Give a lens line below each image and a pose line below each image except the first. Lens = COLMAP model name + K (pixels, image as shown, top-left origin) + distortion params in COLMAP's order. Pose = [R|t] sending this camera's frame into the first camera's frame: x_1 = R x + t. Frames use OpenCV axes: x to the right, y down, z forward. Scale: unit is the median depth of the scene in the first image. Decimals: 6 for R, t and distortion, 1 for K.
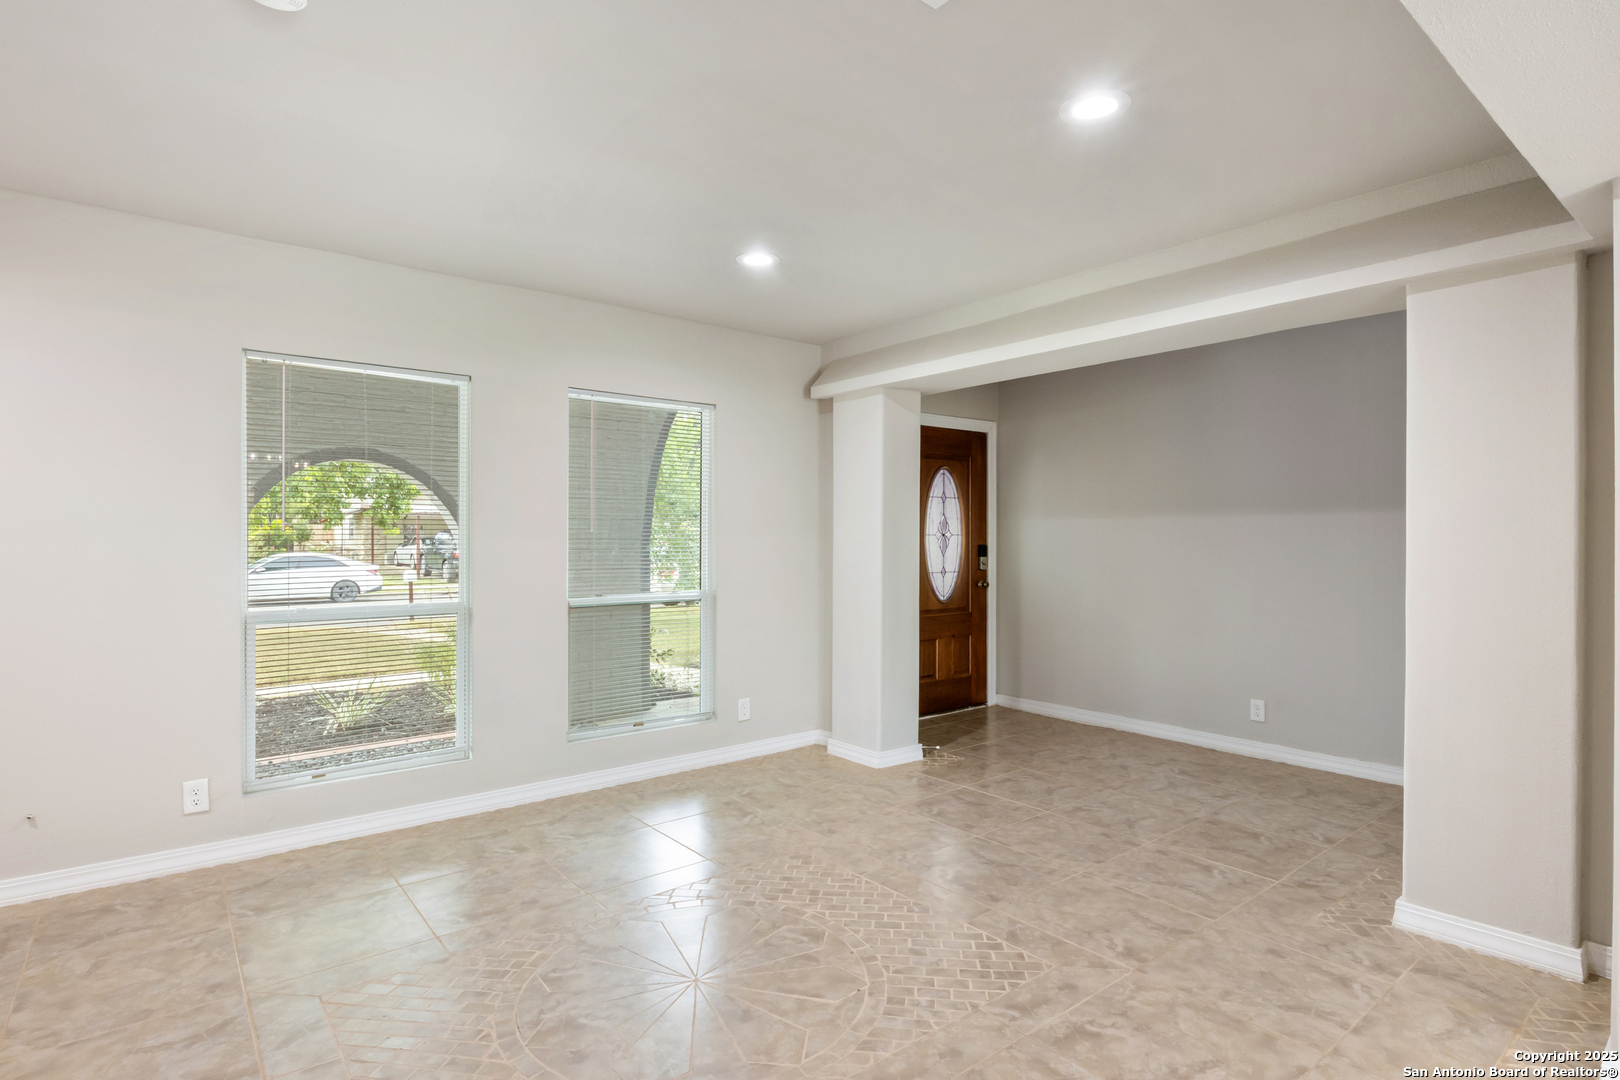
lens RADIAL K [[815.0, 0, 829.9], [0, 815.0, 539.4], [0, 0, 1]] dist [-0.004265, -0.000969]
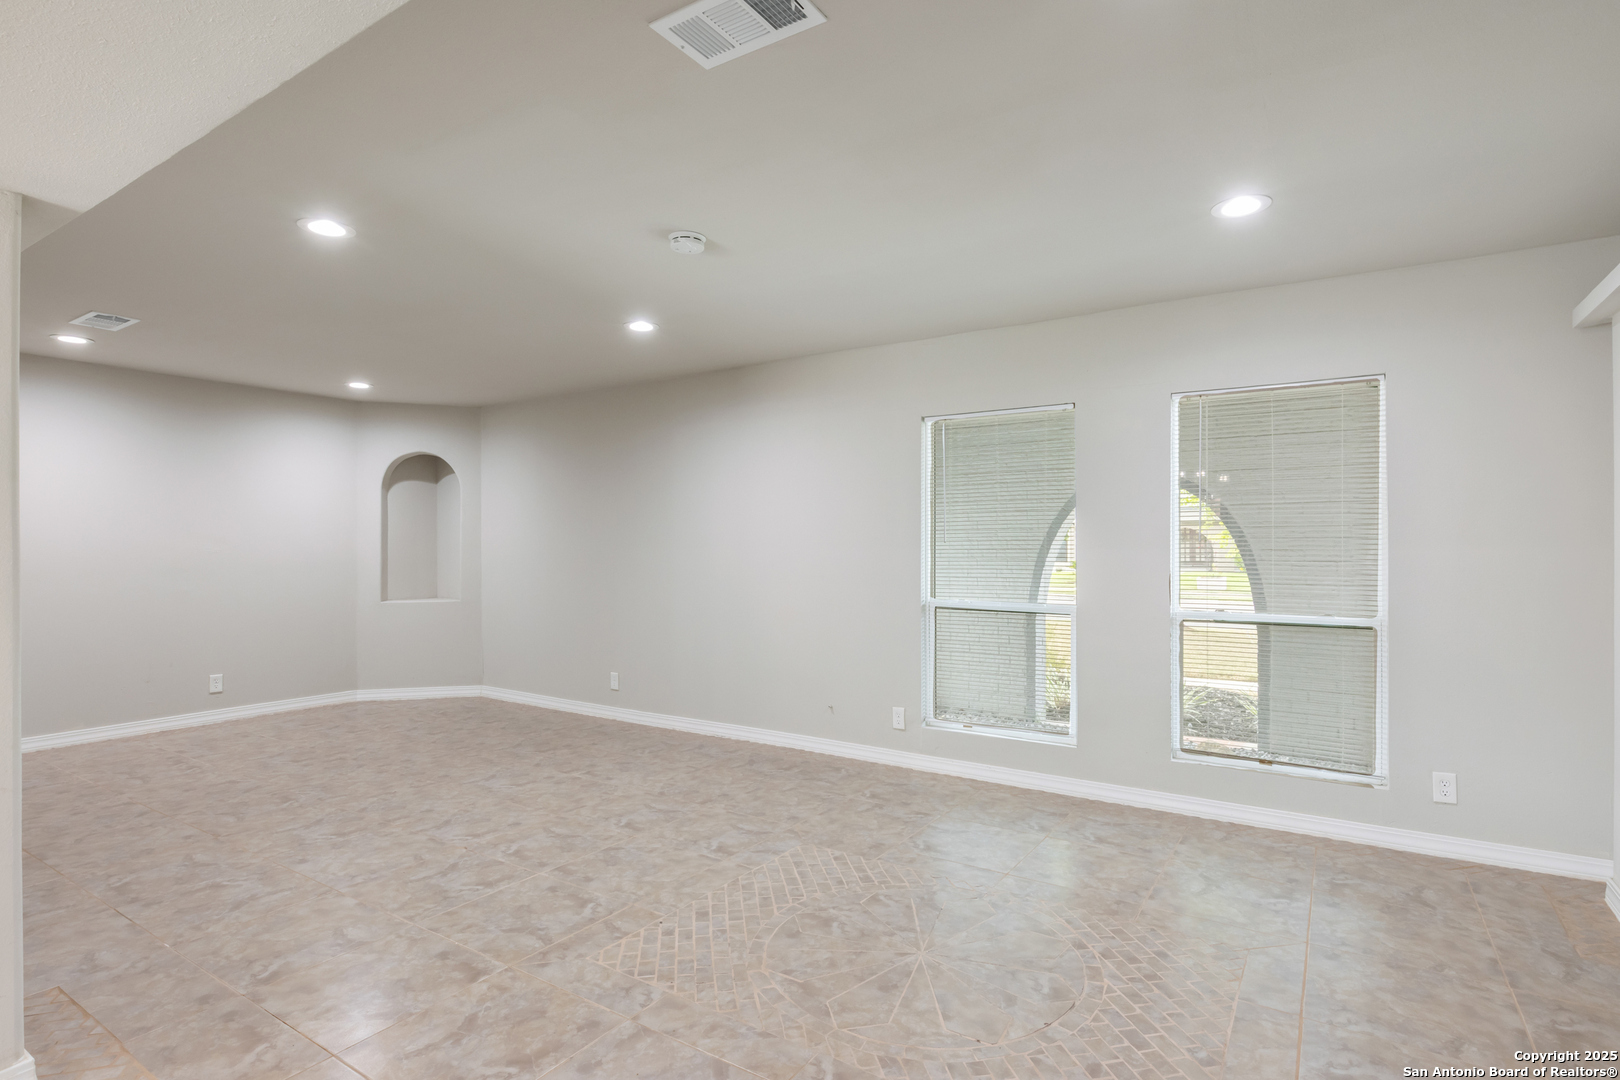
lens RADIAL K [[815.0, 0, 829.9], [0, 815.0, 539.4], [0, 0, 1]] dist [-0.004265, -0.000969]
pose [[0.305882, -0.009062, -0.952026, 0.614017], [-0.001041, 0.999951, -0.009853, -0.004027], [0.952069, 0.004005, 0.305857, 0.392854]]
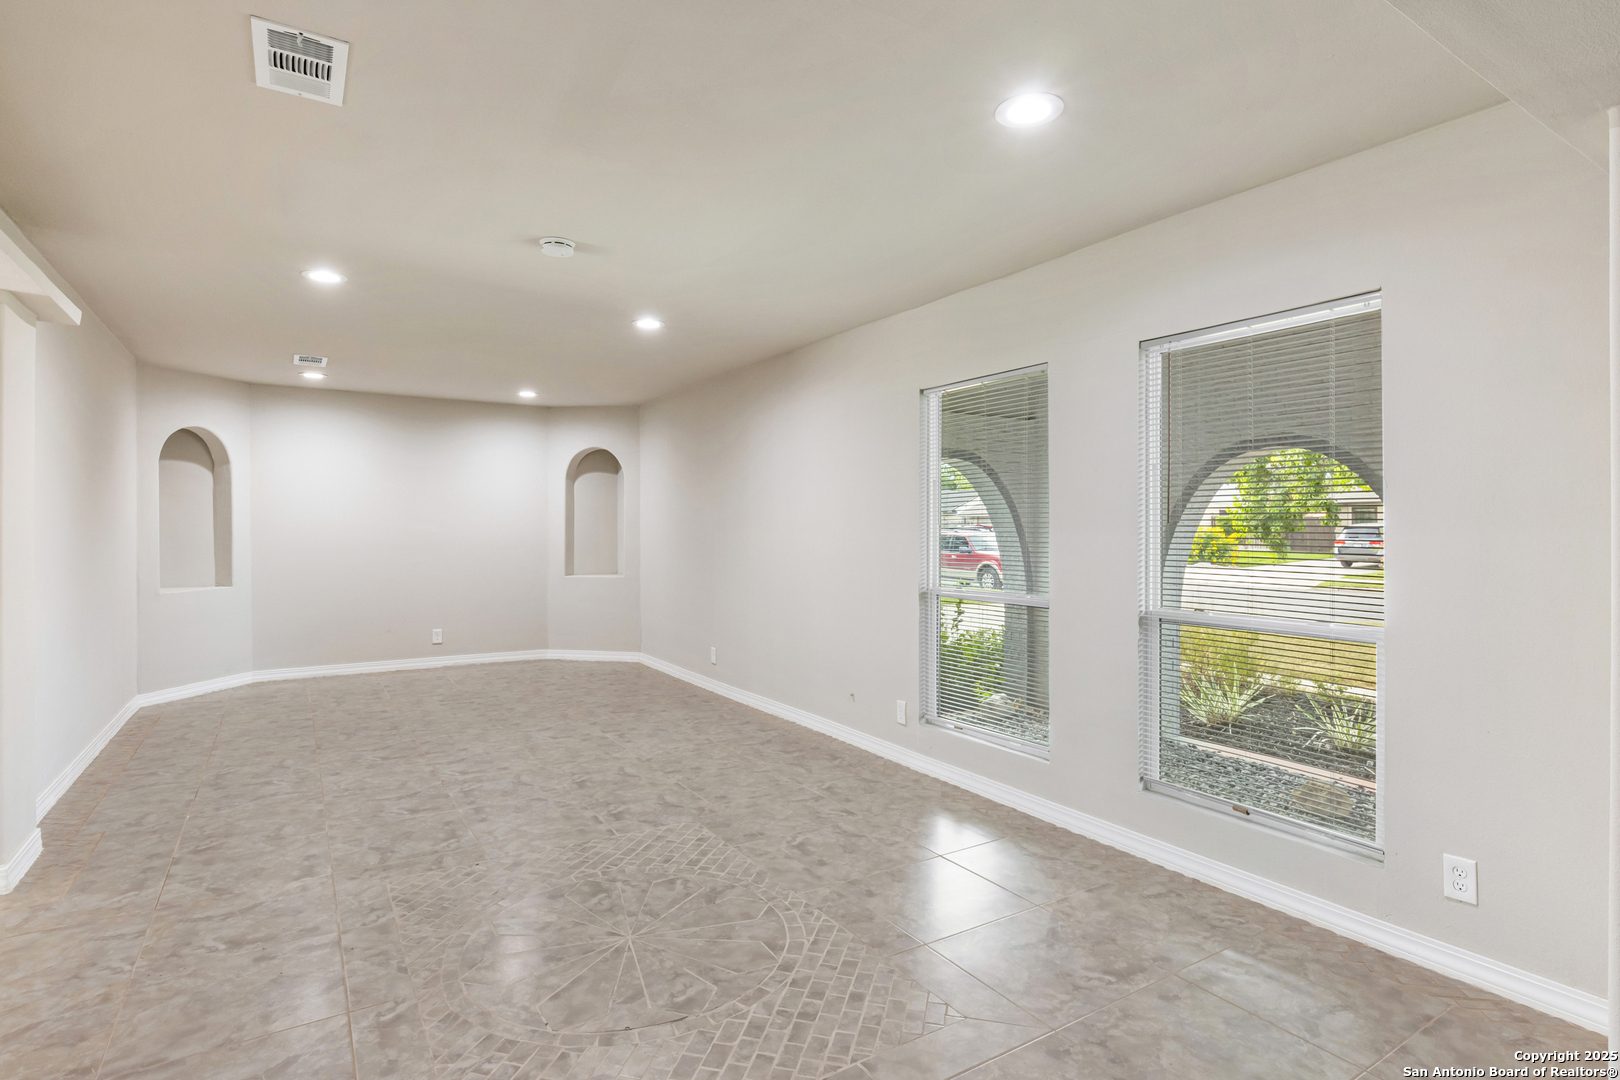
lens RADIAL K [[824.8, 0, 832.3], [0, 824.8, 523.1], [0, 0, 1]] dist [-0.005379, 0.000011]
pose [[-0.118974, -0.010828, -0.992838, 0.652634], [-0.004792, 0.999935, -0.010331, -0.001113], [0.992886, 0.003529, -0.119018, 1.010271]]
